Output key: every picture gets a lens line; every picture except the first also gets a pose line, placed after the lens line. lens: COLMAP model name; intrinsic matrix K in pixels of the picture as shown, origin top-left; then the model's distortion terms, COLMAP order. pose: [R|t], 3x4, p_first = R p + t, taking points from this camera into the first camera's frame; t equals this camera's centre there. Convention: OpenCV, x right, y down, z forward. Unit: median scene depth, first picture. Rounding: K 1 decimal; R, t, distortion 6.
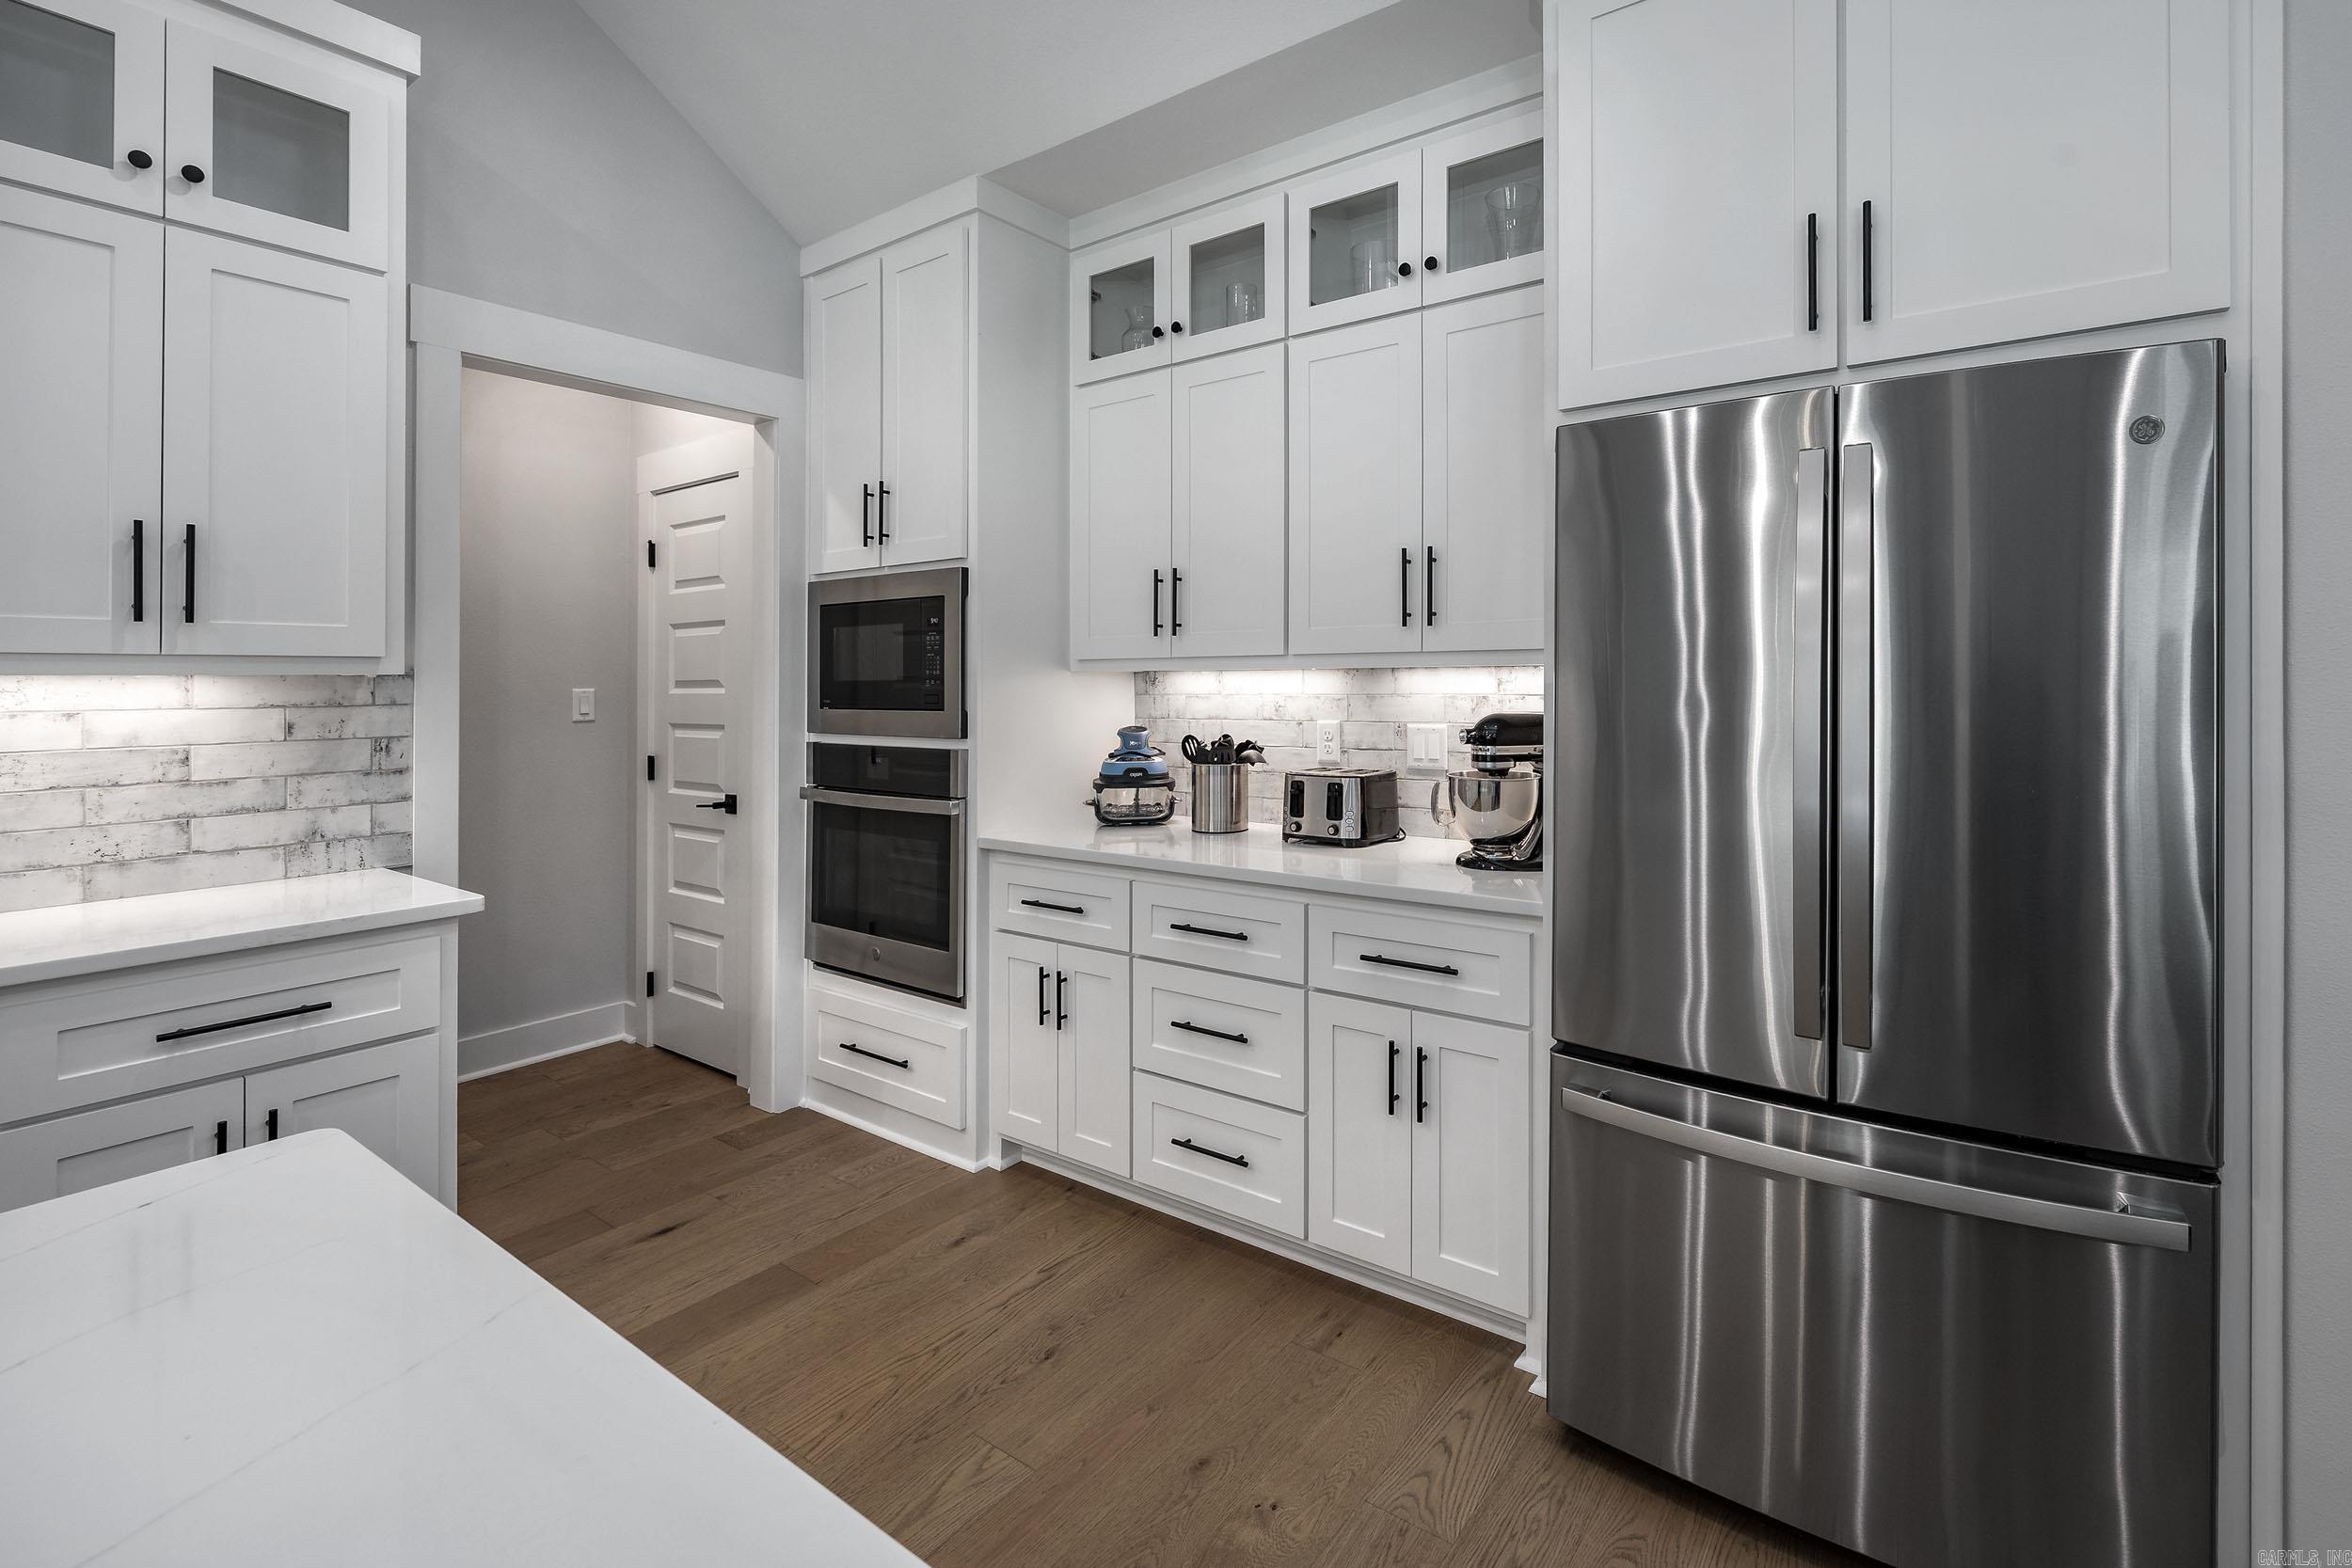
lens RADIAL K [[1080.1, 0, 1303.9], [0, 1080.1, 672.2], [0, 0, 1]] dist [-0.014751, 0.007255]
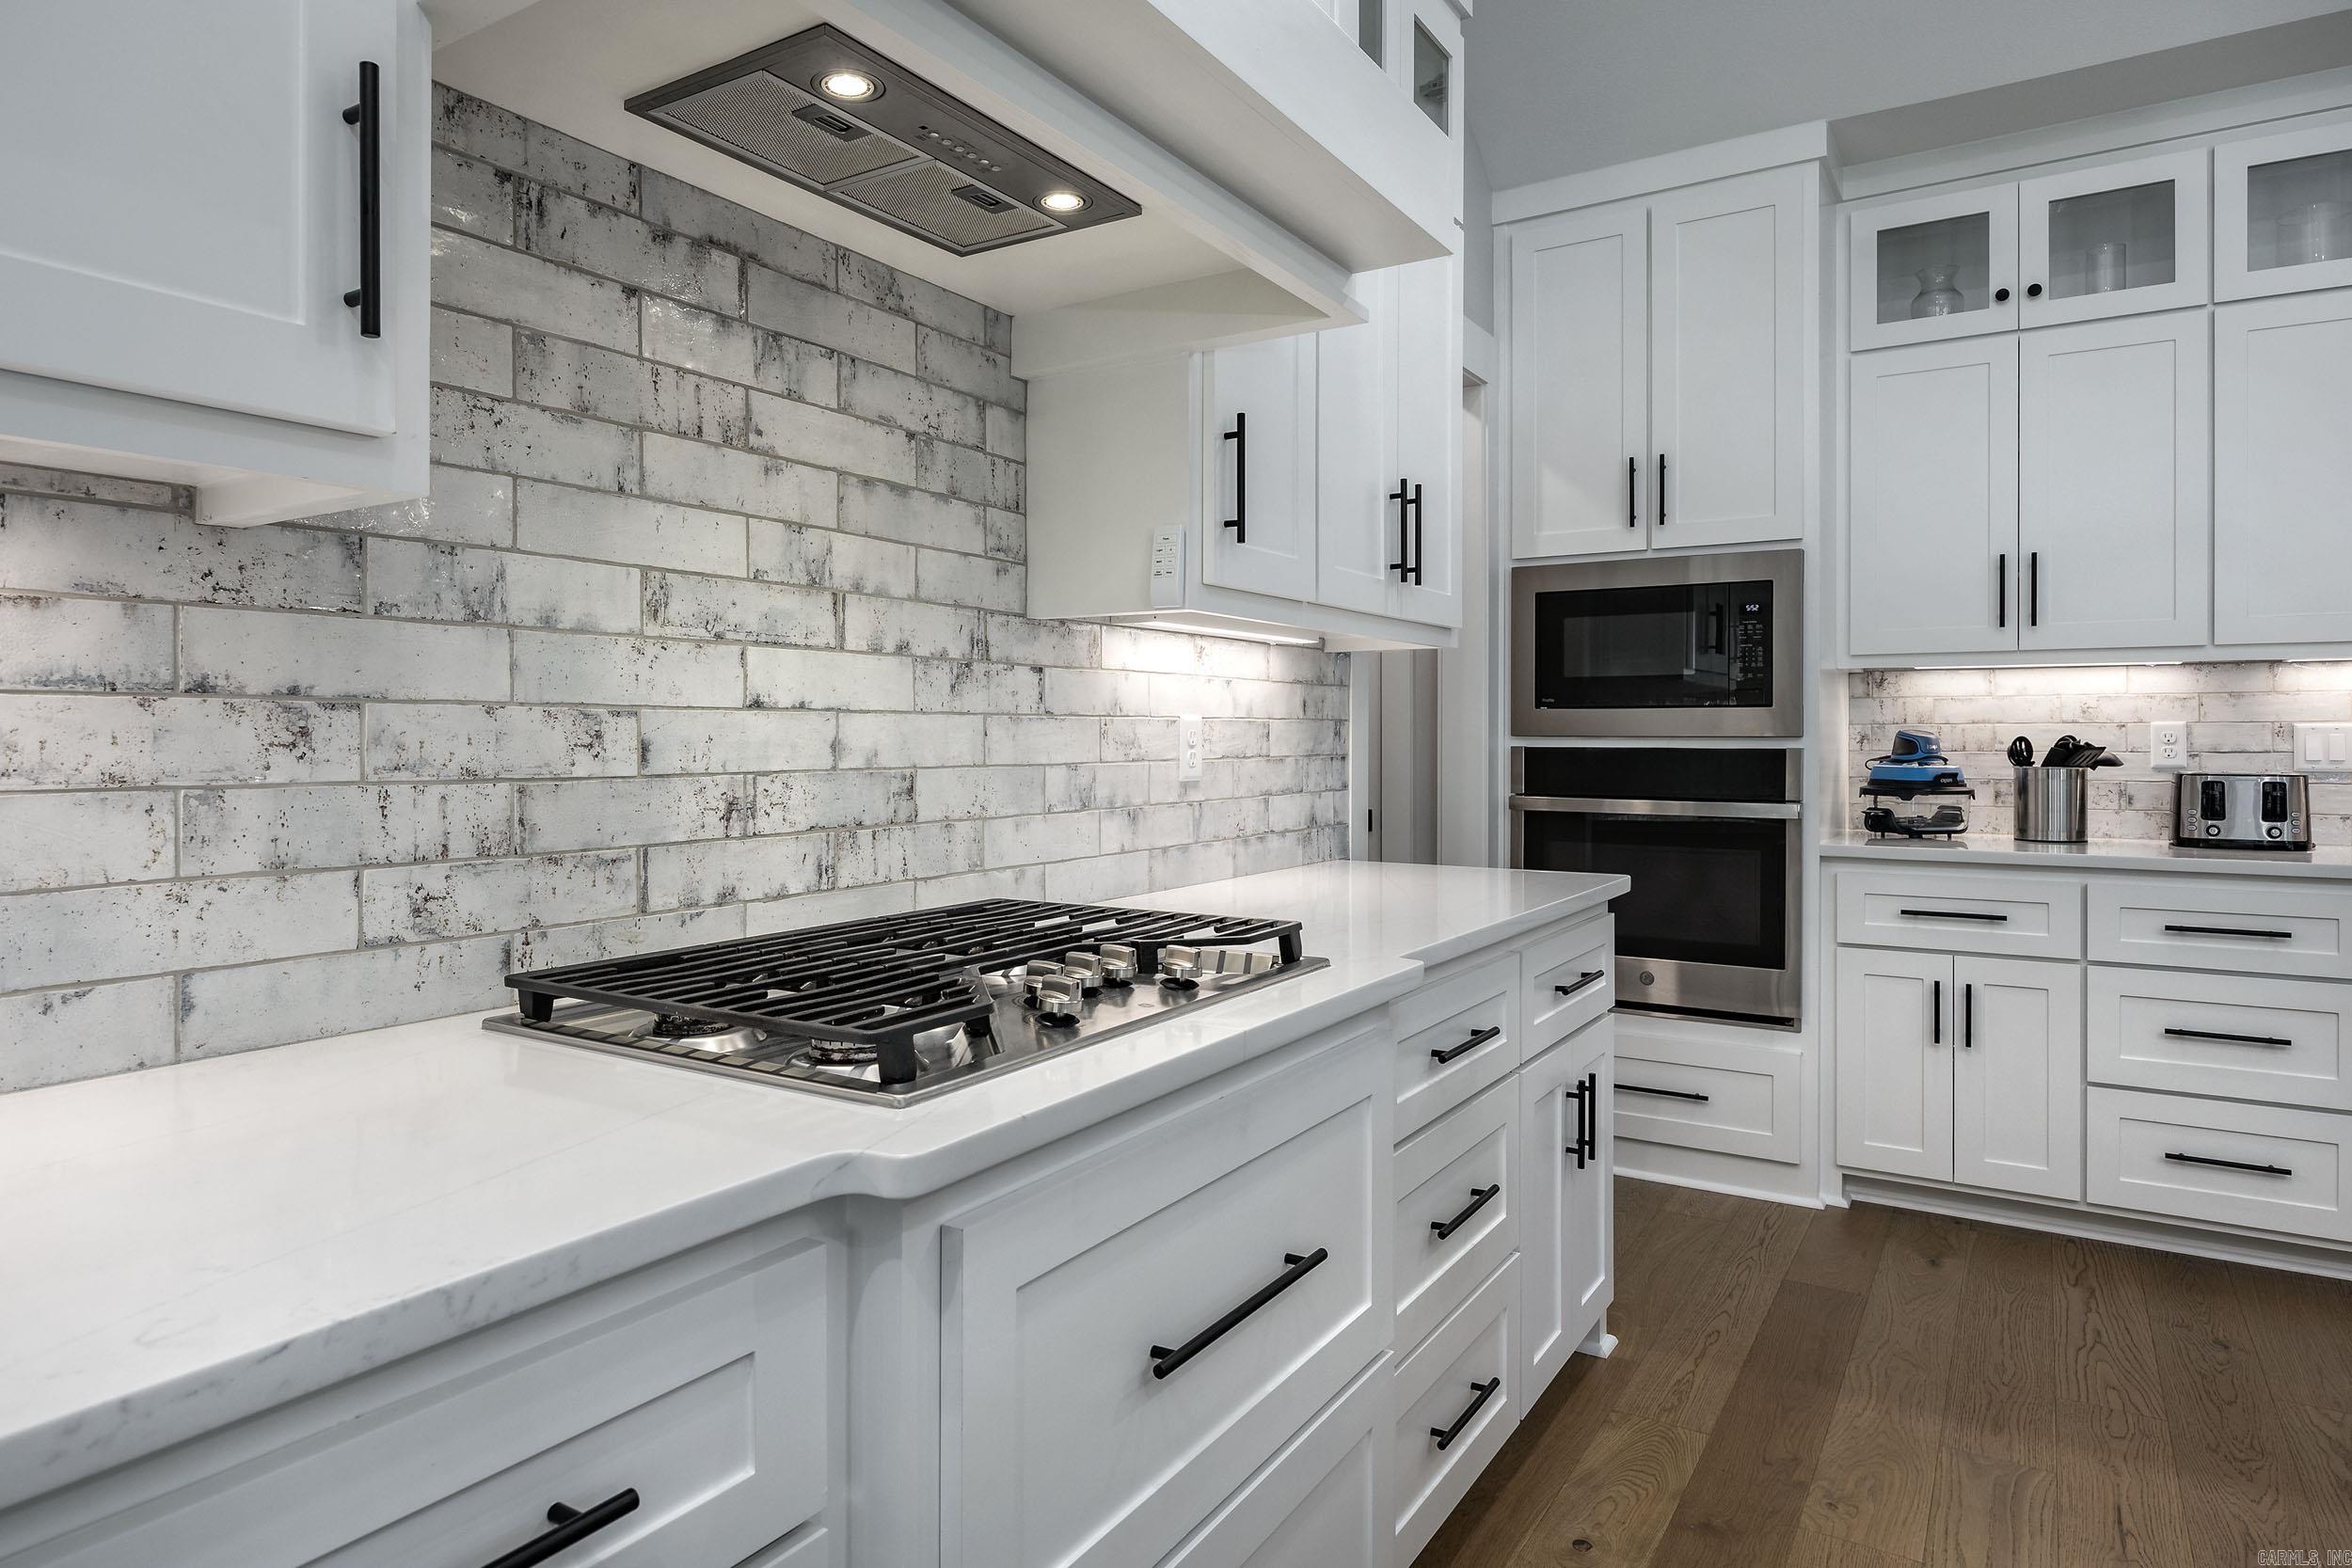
lens RADIAL K [[1389.5, 0, 1140.0], [0, 1389.5, 728.7], [0, 0, 1]] dist [-0.006064, 0.006008]
pose [[0.999801, 0.008931, 0.017865, -0.954384], [-0.008973, 0.999957, 0.002267, 0.061041], [-0.017844, -0.002427, 0.999838, -0.179520]]
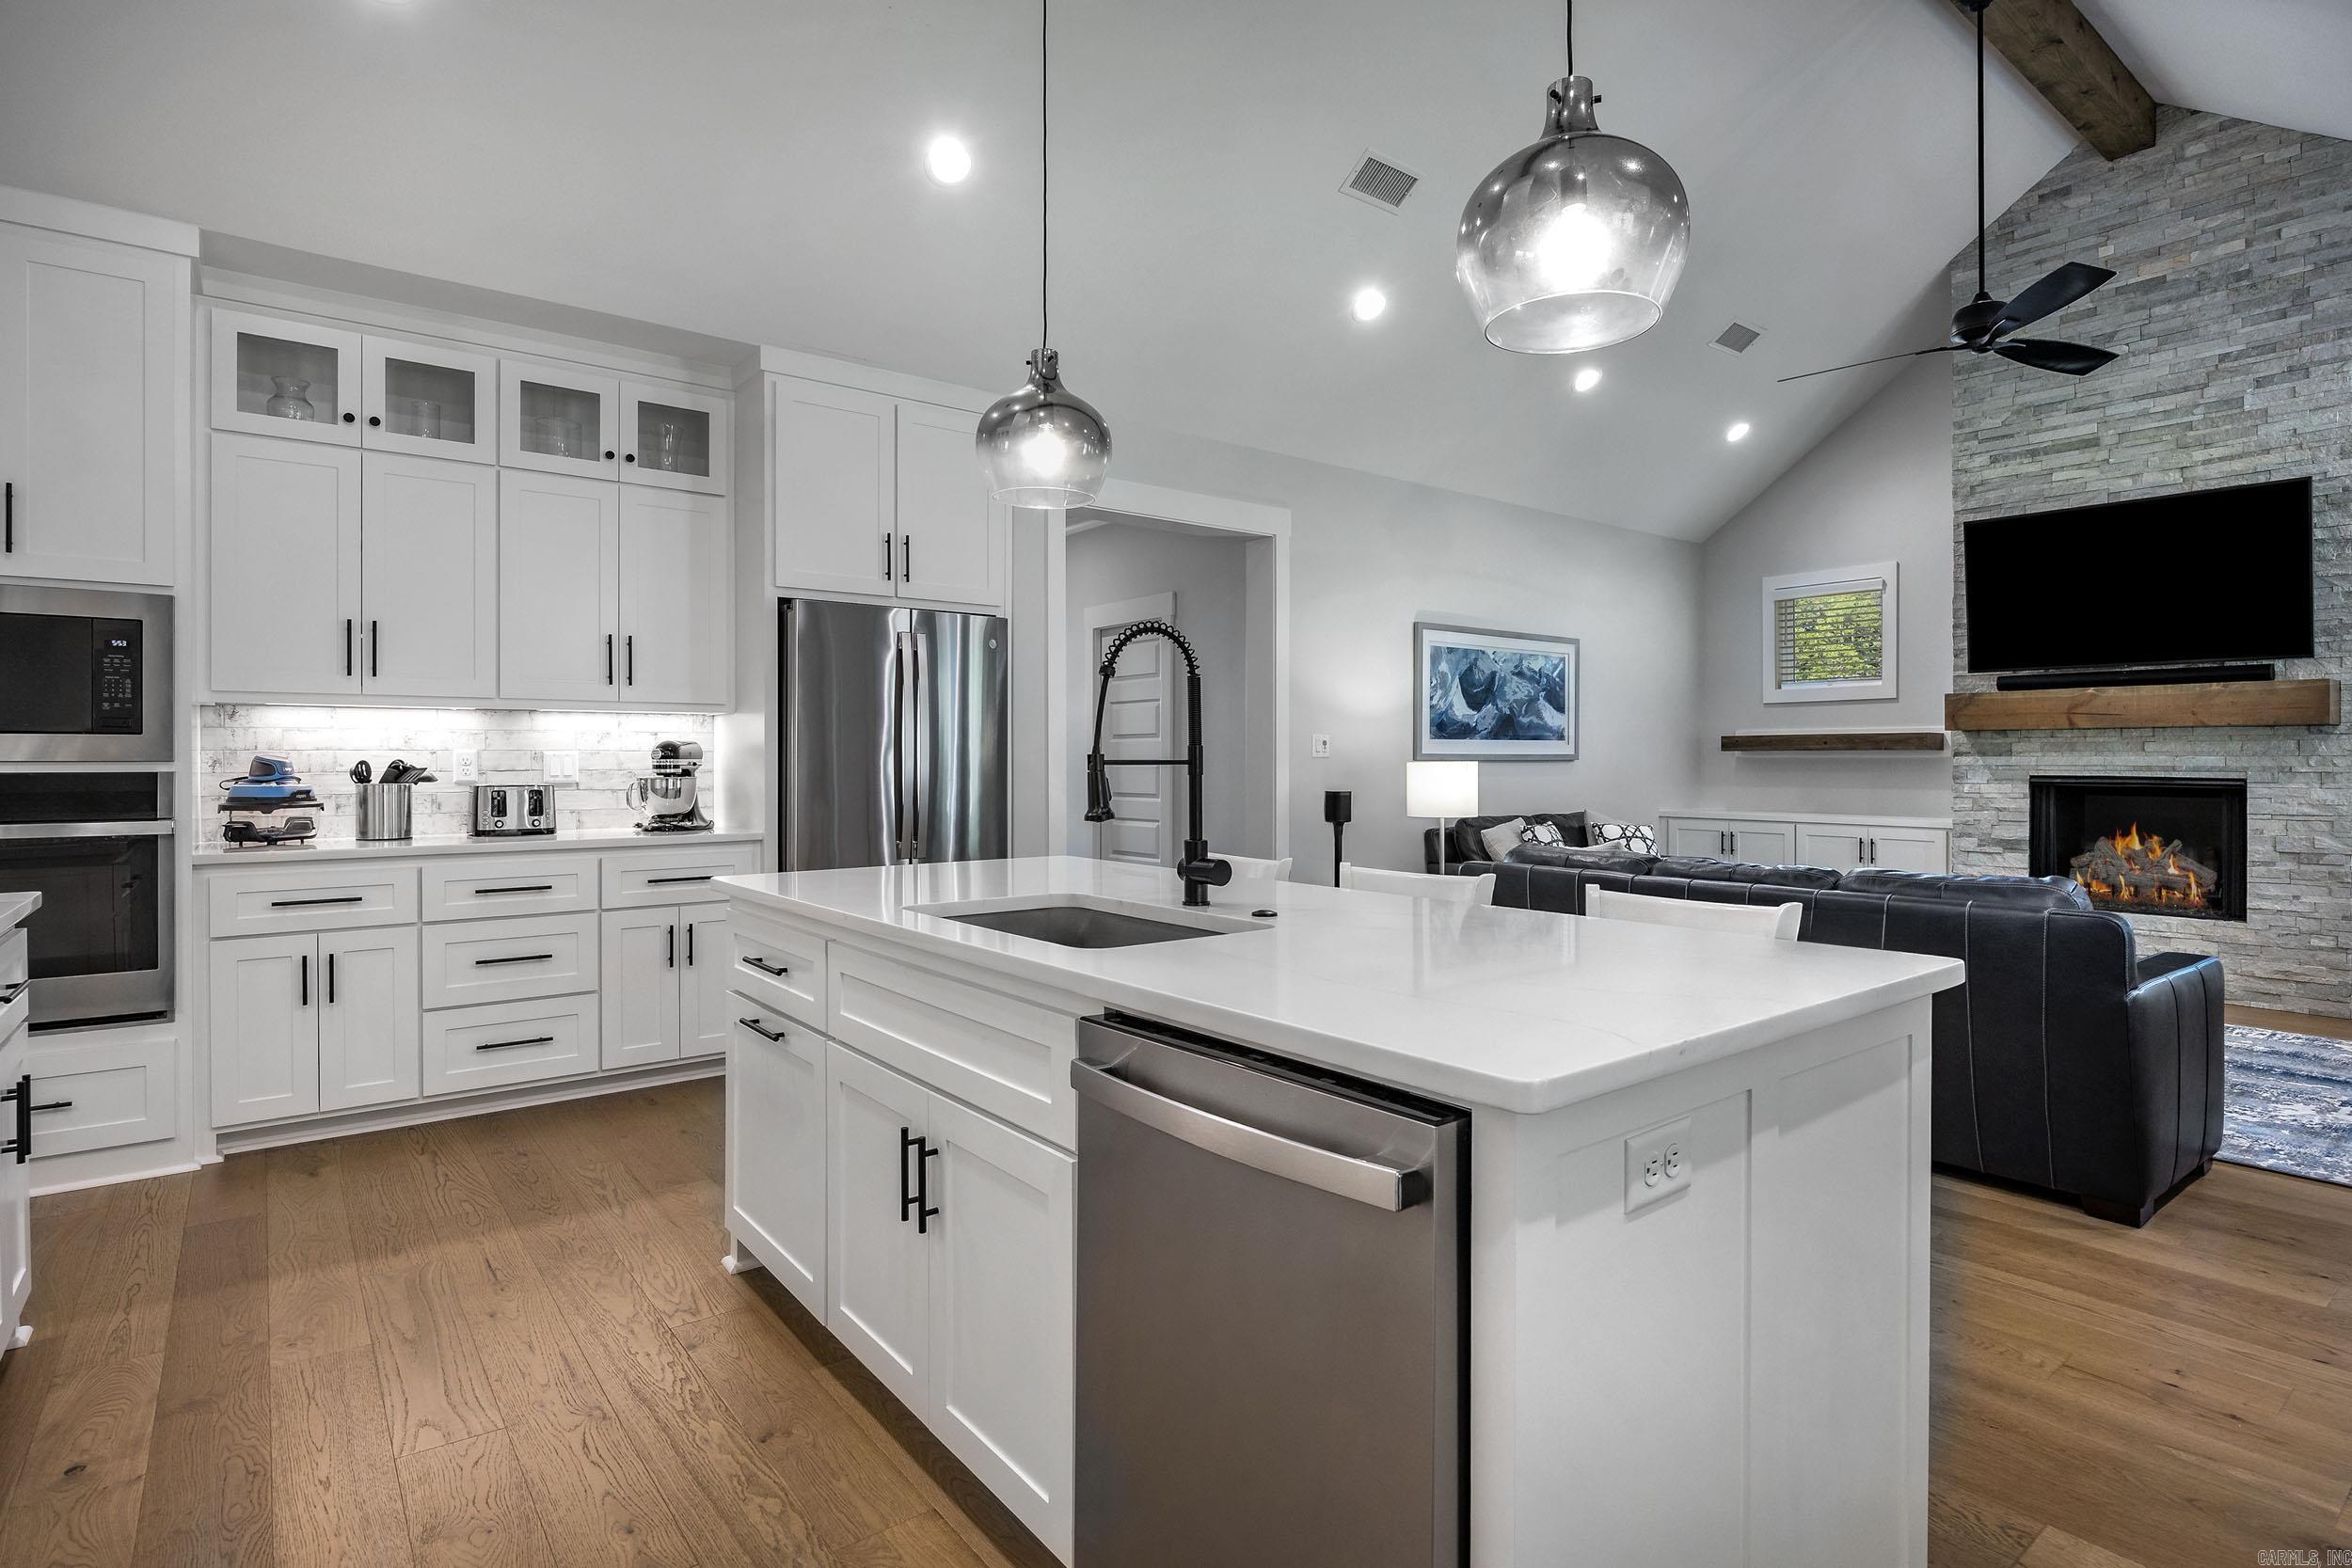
lens RADIAL K [[1197.3, 0, 1261.8], [0, 1197.3, 770.0], [0, 0, 1]] dist [-0.007546, 0.001222]
pose [[0.265910, -0.002670, 0.963994, -1.215228], [-0.006499, 0.999968, 0.004563, 0.061835], [-0.963976, -0.007479, 0.265884, -0.336775]]
